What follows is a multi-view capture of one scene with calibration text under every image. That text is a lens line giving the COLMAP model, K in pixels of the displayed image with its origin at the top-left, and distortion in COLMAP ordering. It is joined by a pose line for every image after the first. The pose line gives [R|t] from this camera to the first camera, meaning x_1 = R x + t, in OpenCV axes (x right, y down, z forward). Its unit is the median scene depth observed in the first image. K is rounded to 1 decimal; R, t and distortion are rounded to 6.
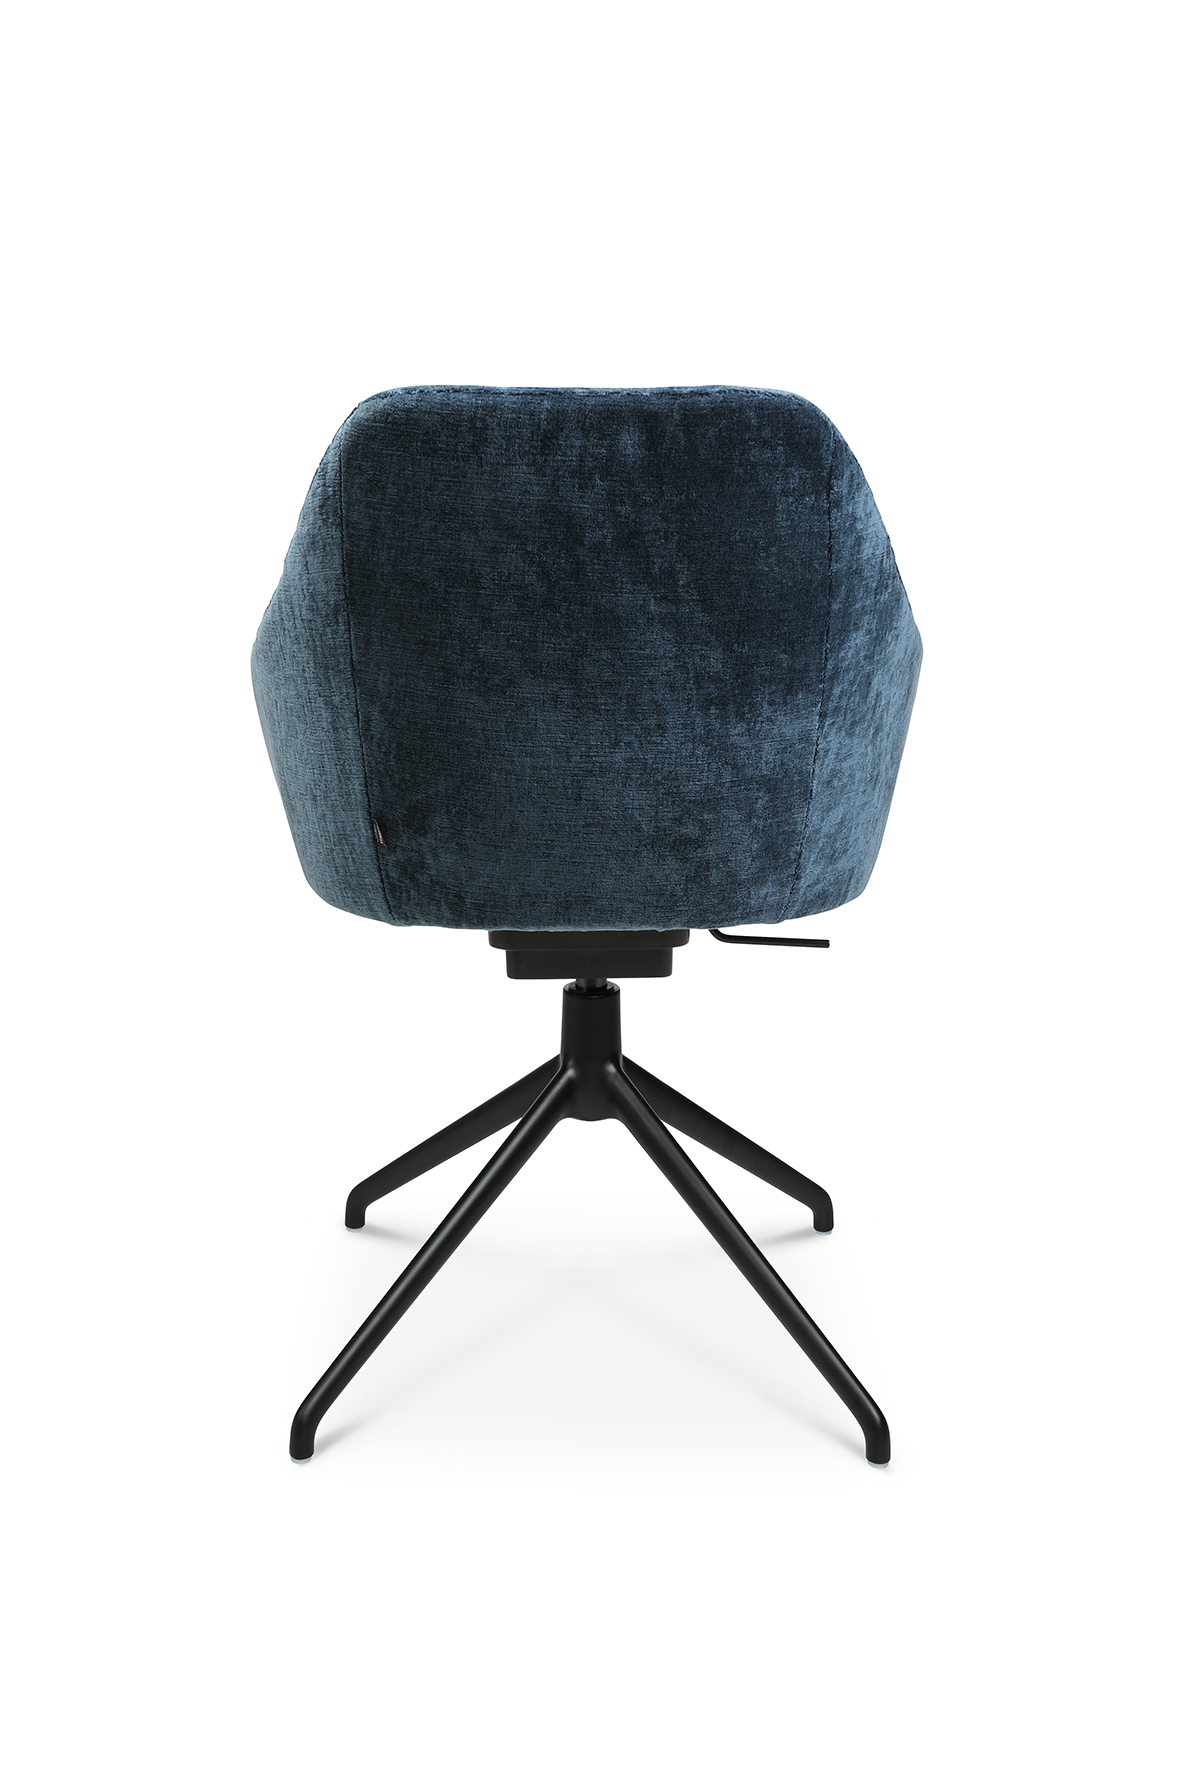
lens RADIAL K [[2991.4, 0, 590.5], [0, 2991.4, 886.0], [0, 0, 1]] dist [-0.011689, -0.019454]
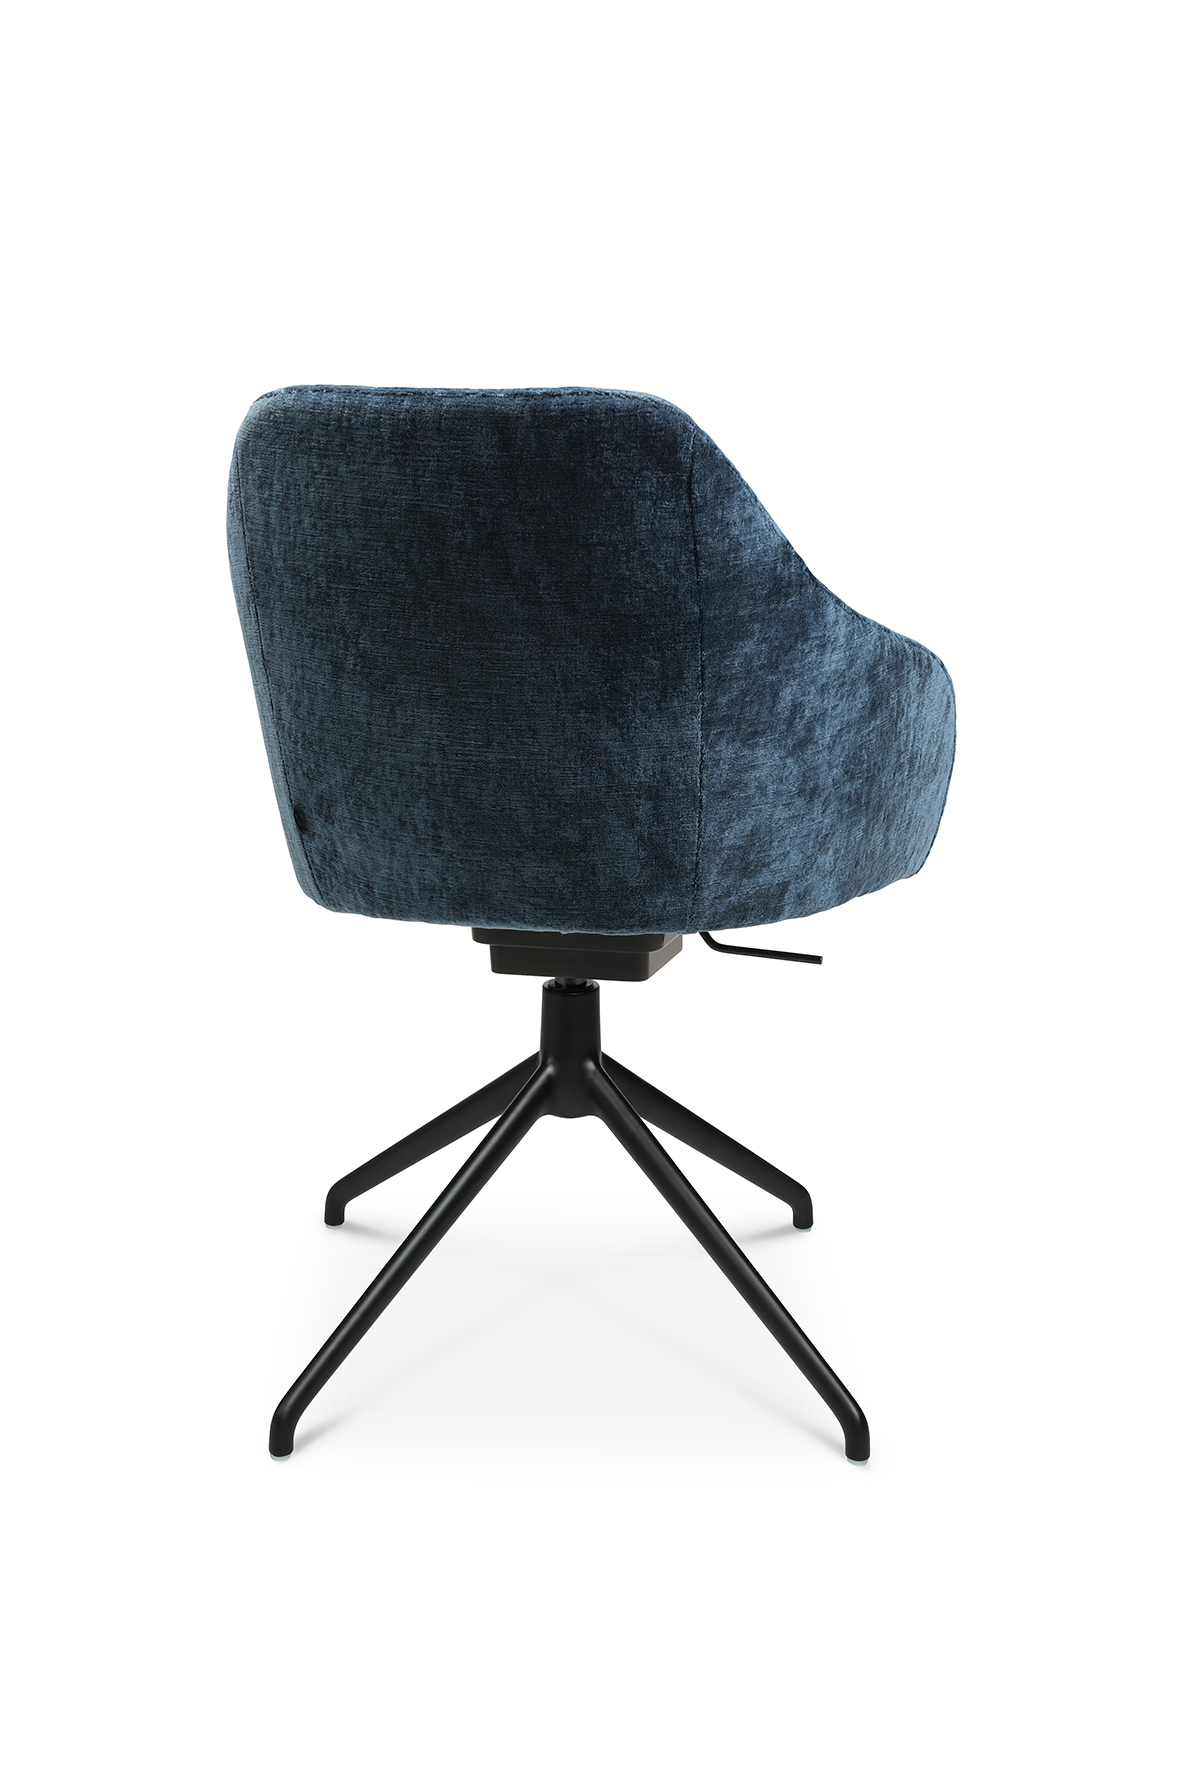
lens RADIAL K [[2991.4, 0, 590.5], [0, 2991.4, 886.0], [0, 0, 1]] dist [-0.011689, -0.019454]
pose [[0.942977, 0.061346, -0.327155, 0.373623], [-0.059682, 0.998103, 0.015133, -0.017107], [0.327462, 0.005255, 0.944850, 0.063982]]
